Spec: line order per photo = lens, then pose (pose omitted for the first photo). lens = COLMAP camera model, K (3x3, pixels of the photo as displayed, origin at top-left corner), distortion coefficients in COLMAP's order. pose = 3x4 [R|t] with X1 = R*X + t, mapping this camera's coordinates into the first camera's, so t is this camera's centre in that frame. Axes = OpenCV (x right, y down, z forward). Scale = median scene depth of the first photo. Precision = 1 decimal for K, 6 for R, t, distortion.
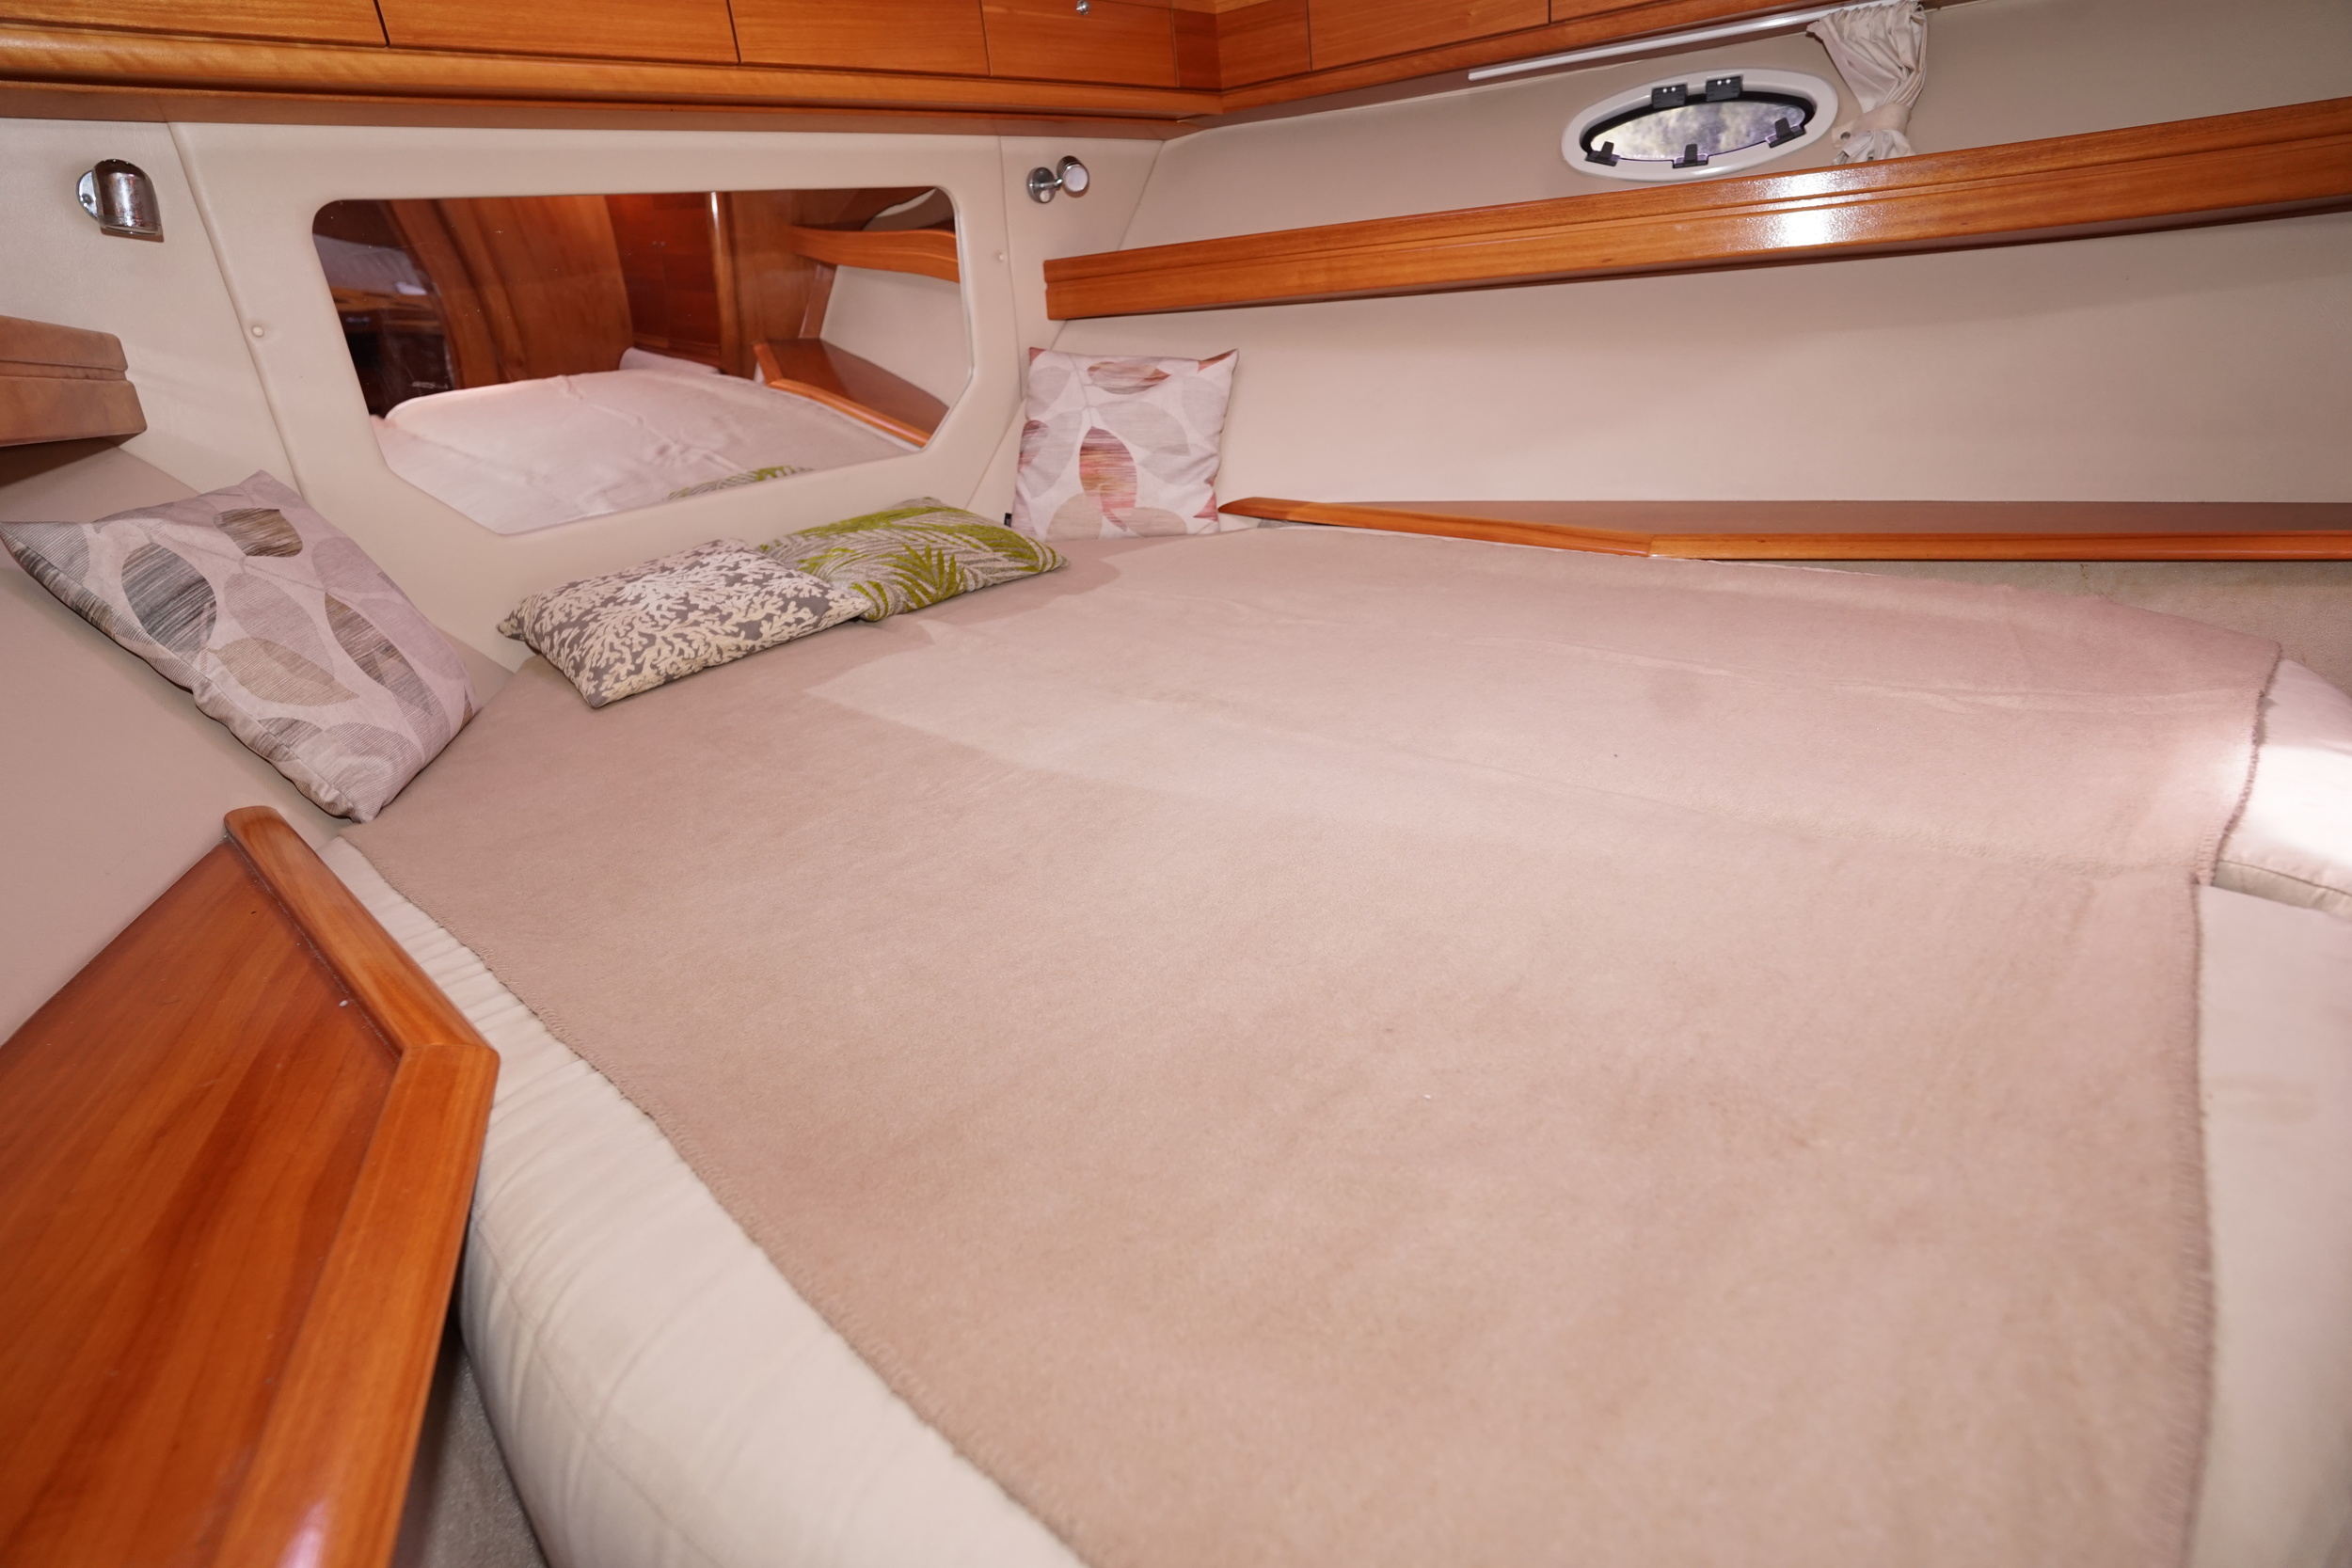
lens RADIAL K [[1153.2, 0, 1174.2], [0, 1153.2, 782.0], [0, 0, 1]] dist [-0.077071, 0.036398]
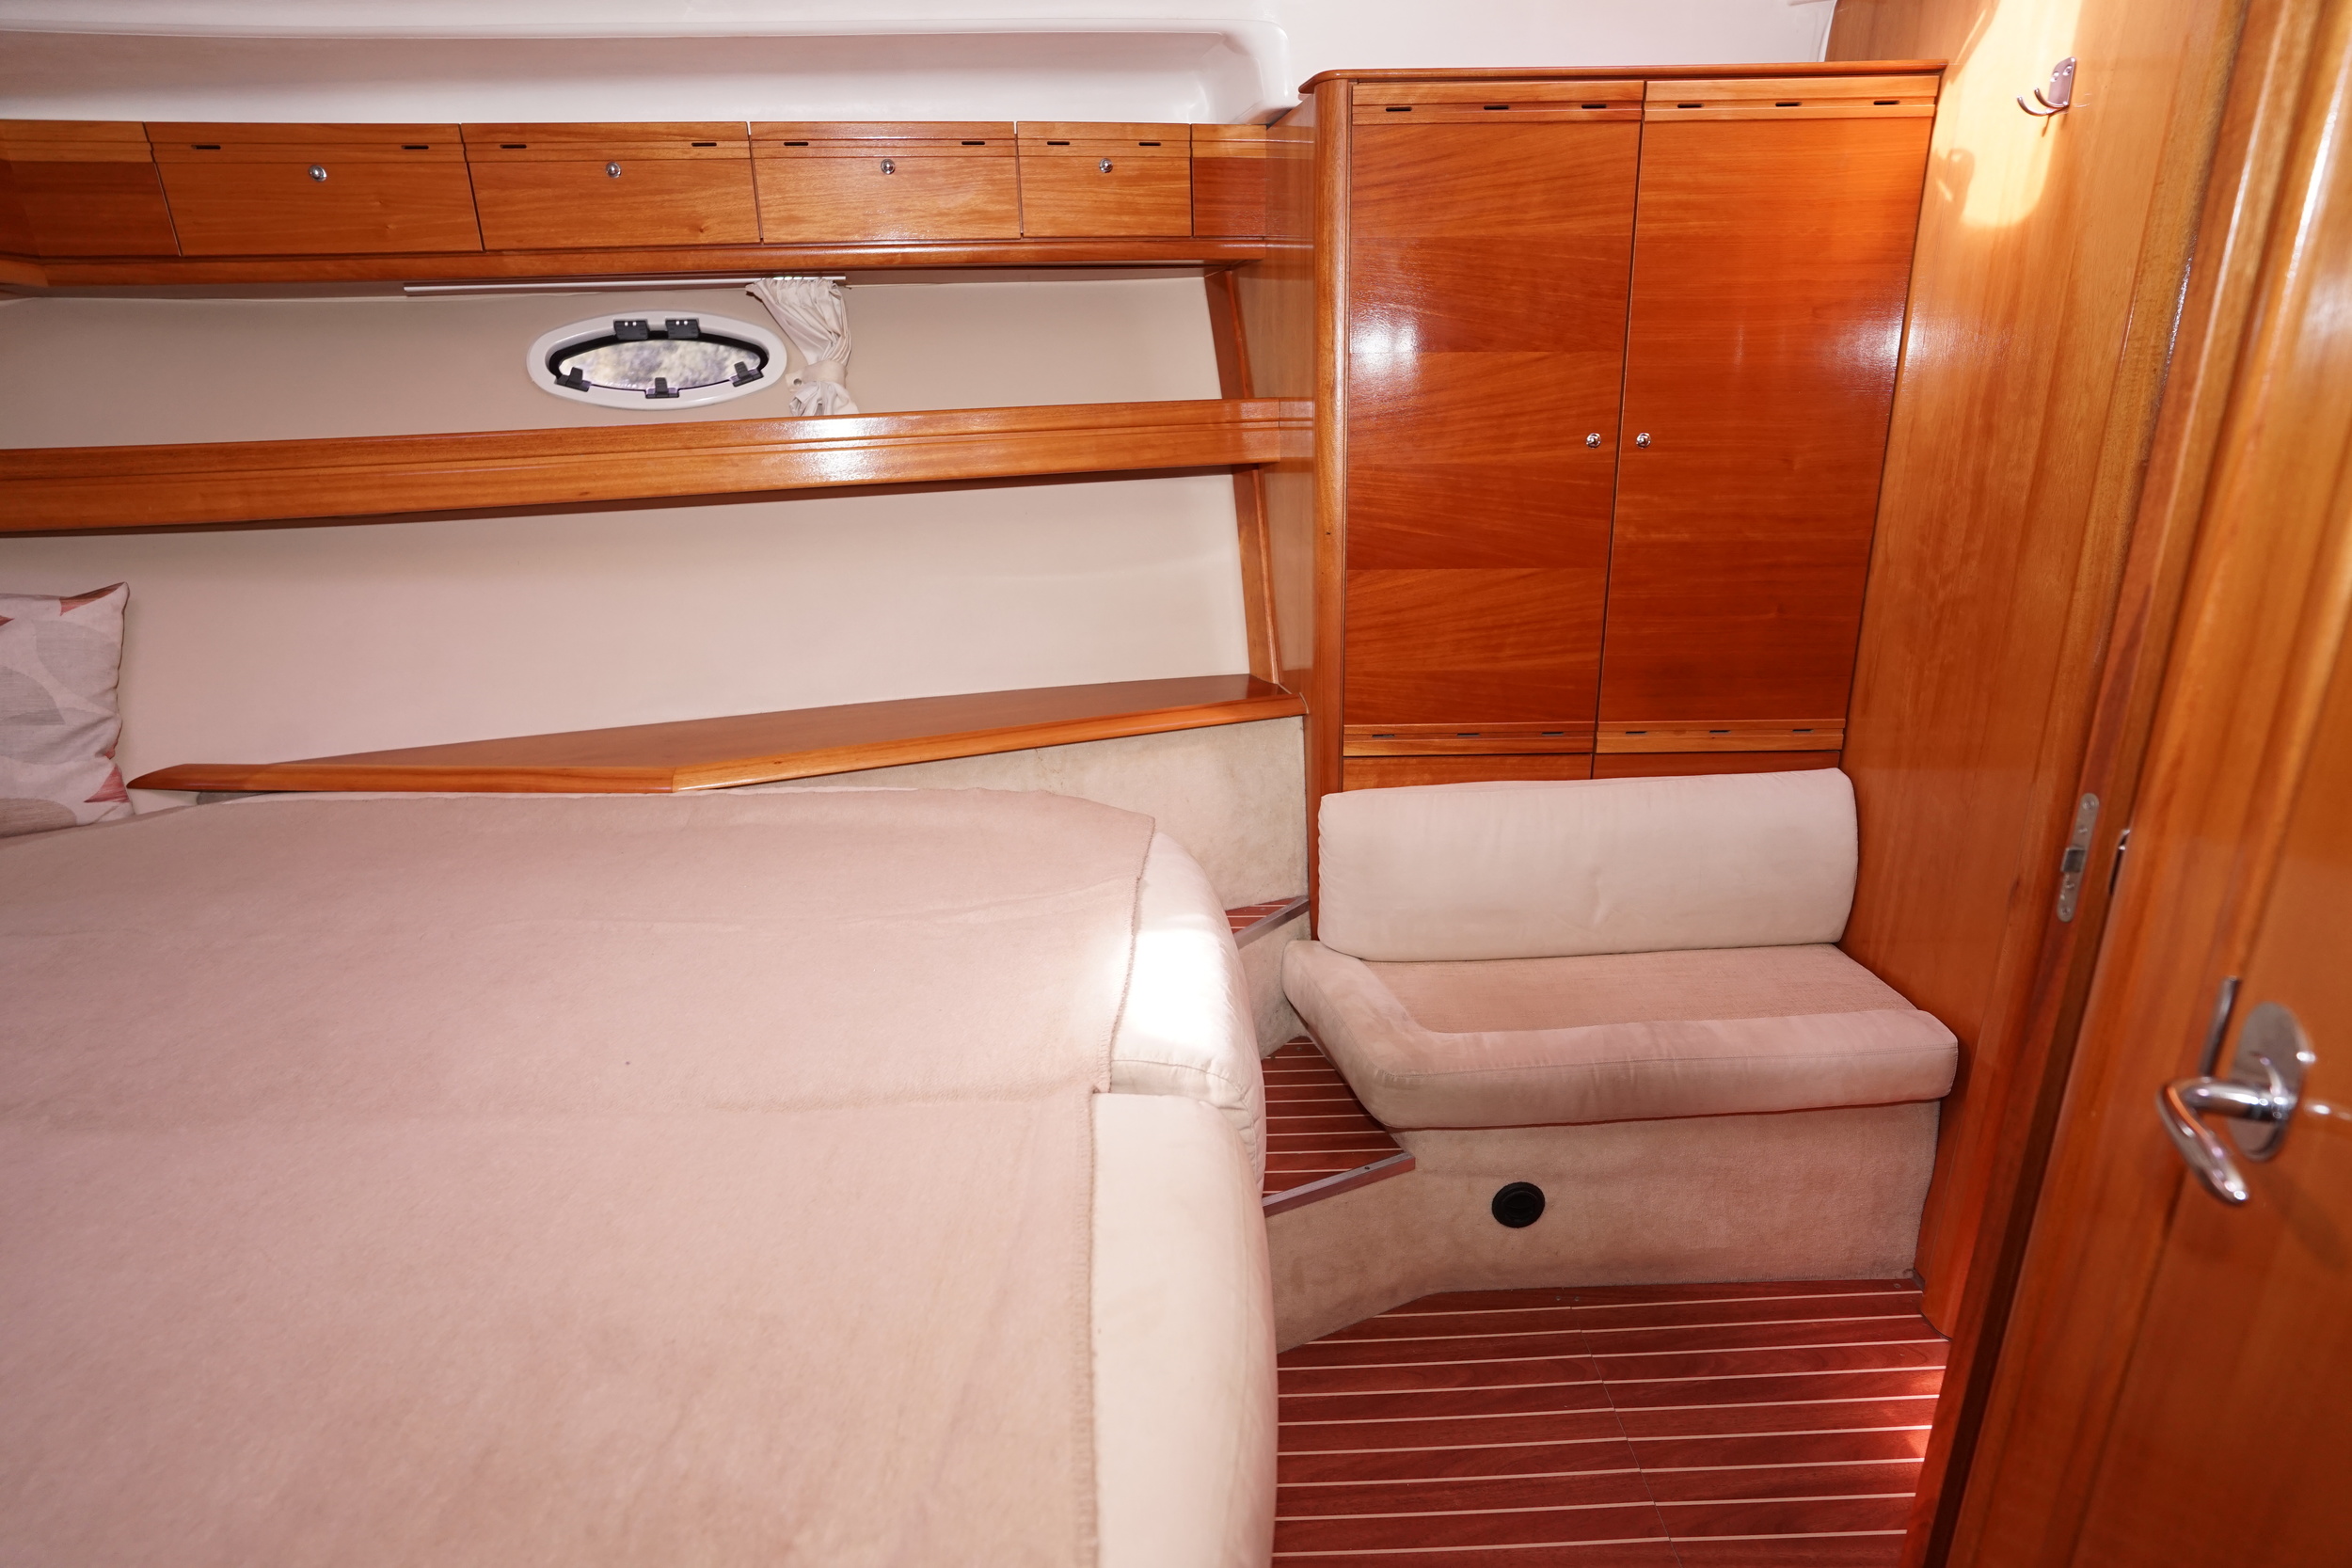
lens RADIAL K [[1153.2, 0, 1174.2], [0, 1153.2, 782.0], [0, 0, 1]] dist [-0.077071, 0.036398]
pose [[0.734248, -0.138003, 0.664707, 0.068483], [0.218907, 0.974950, -0.039395, -0.062134], [-0.642620, 0.174434, 0.746065, -0.020962]]
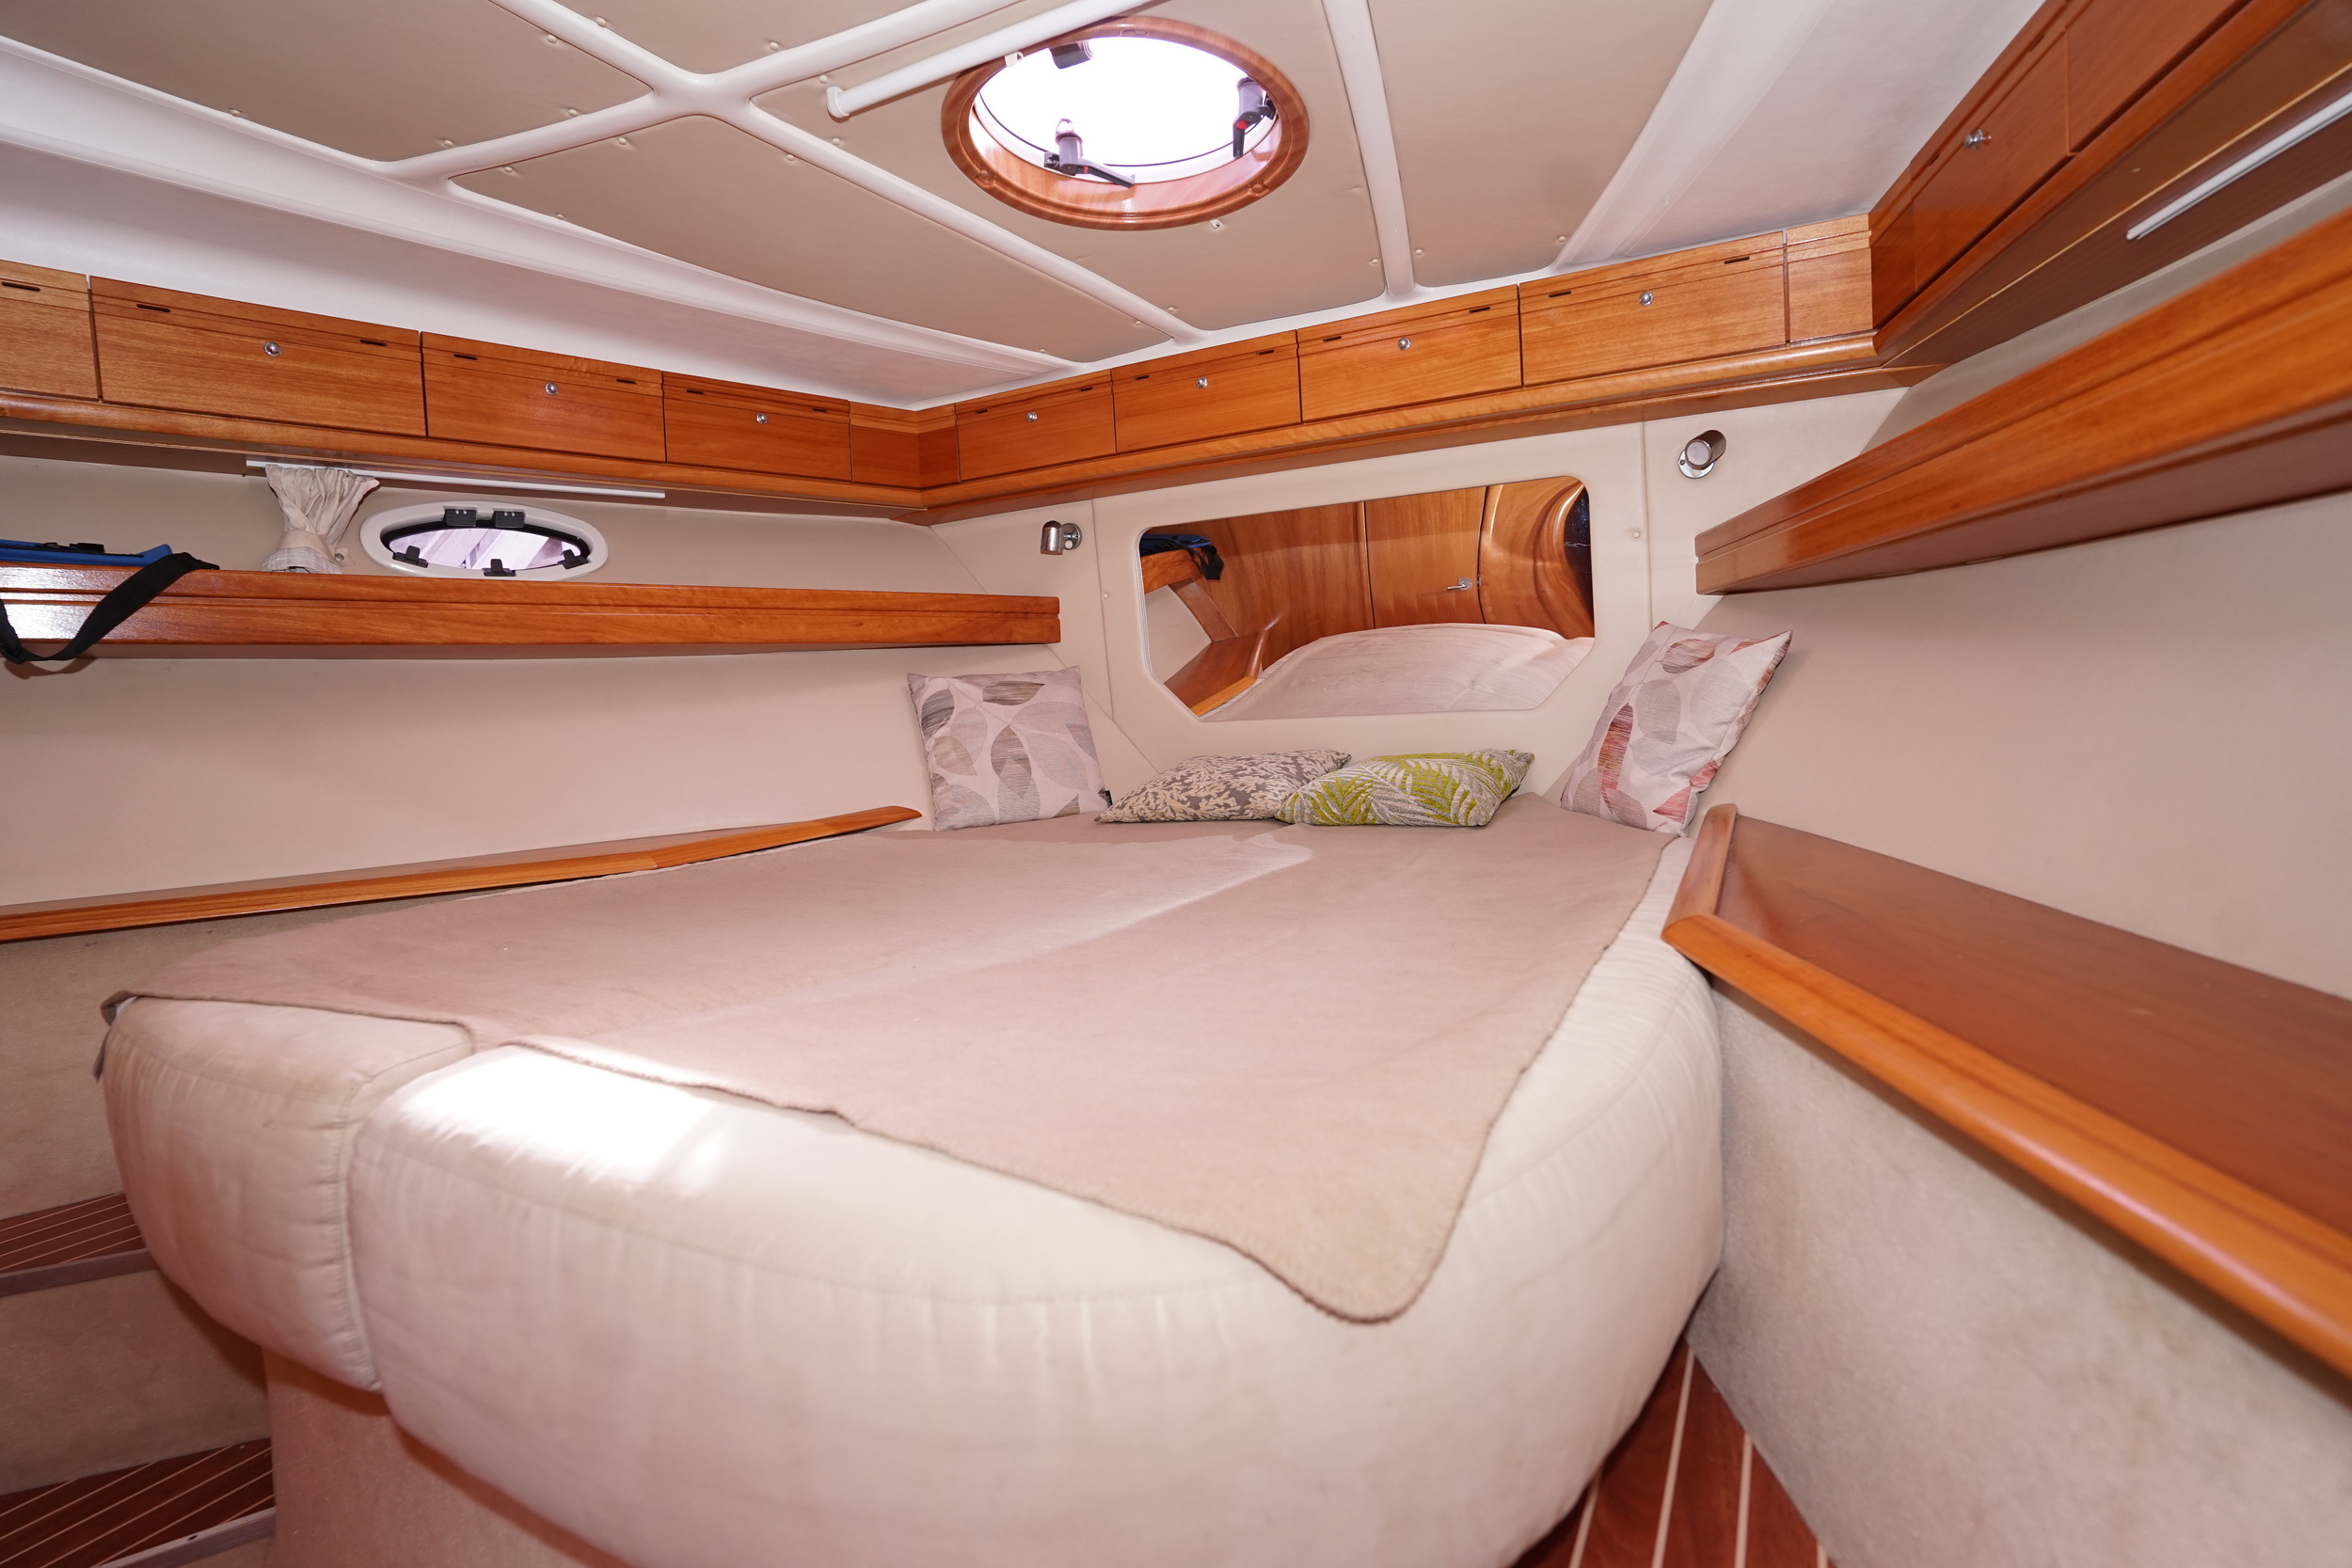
lens RADIAL K [[1158.8, 0, 1176.0], [0, 1158.8, 784.0], [0, 0, 1]] dist [-0.081347, 0.039773]
pose [[0.269791, 0.161135, -0.949341, 0.833022], [-0.347990, 0.935582, 0.059905, -0.196451], [0.897839, 0.314200, 0.308485, 0.443246]]
